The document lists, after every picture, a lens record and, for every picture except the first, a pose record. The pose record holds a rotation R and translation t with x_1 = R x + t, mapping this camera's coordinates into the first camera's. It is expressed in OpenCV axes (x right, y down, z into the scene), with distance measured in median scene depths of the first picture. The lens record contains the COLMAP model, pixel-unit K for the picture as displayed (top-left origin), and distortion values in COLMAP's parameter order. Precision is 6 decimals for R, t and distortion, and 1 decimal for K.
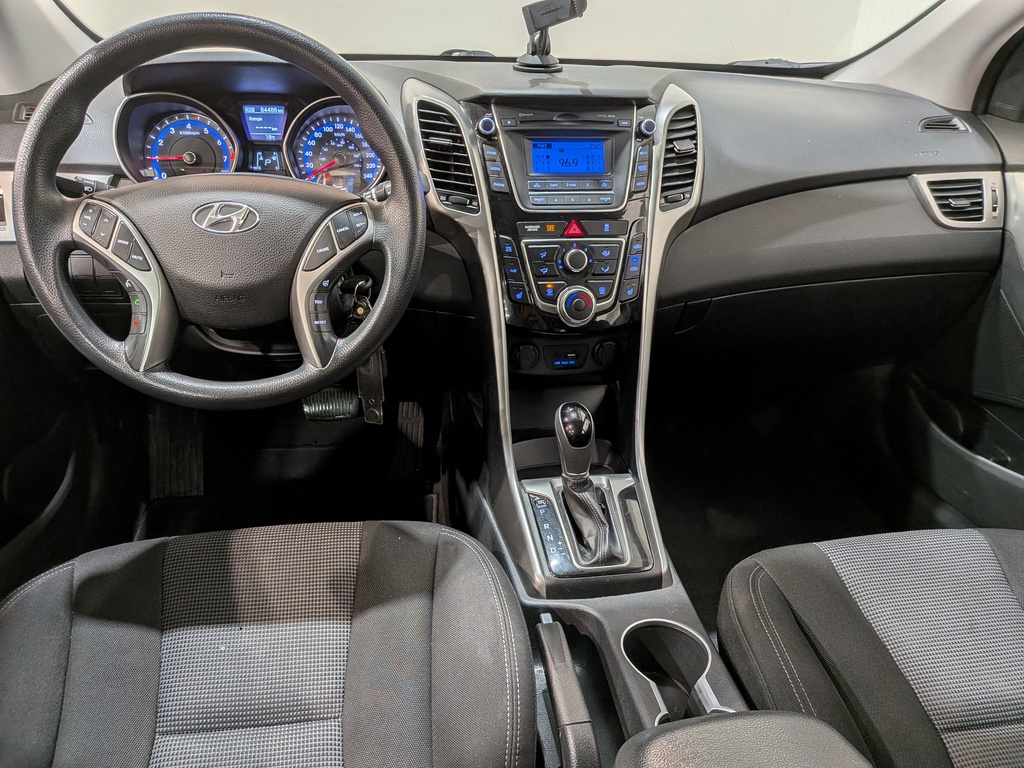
lens RADIAL K [[734.0, 0, 513.8], [0, 734.0, 399.5], [0, 0, 1]] dist [0.055309, -0.099972]
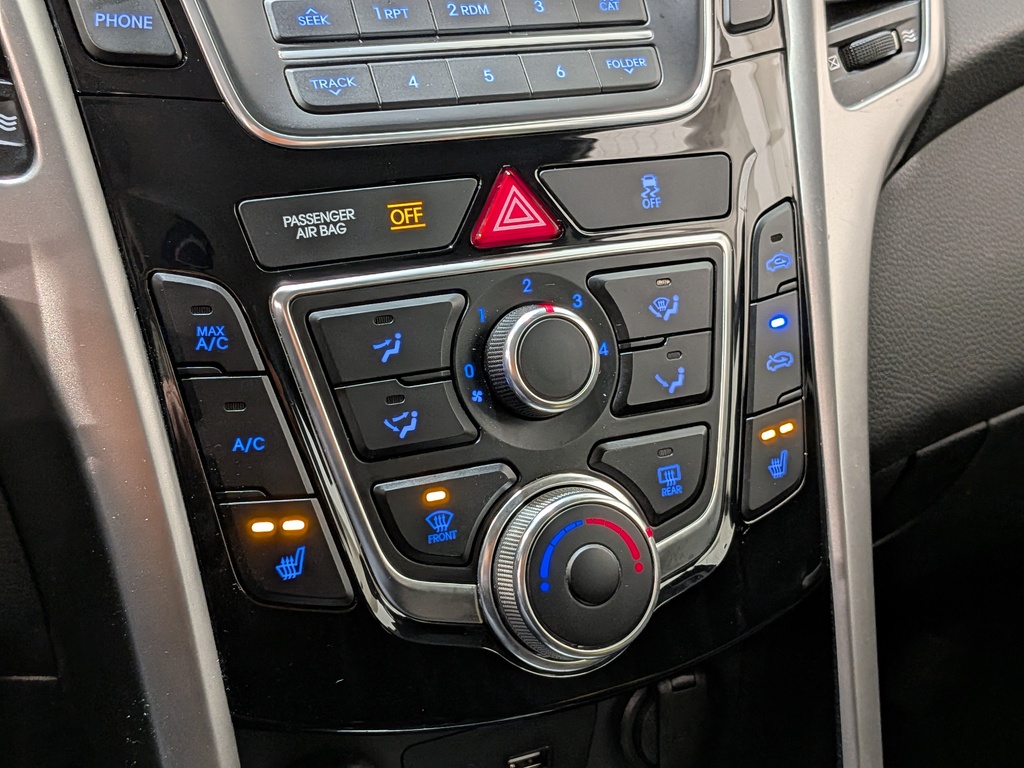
lens RADIAL K [[1504.1, 0, 511.9], [0, 1504.1, 383.7], [0, 0, 1]] dist [0.017854, 0.000000]
pose [[0.958871, -0.111596, 0.260985, -0.036031], [0.132021, 0.989304, -0.062029, -0.156838], [-0.251271, 0.093934, 0.963348, 0.593401]]
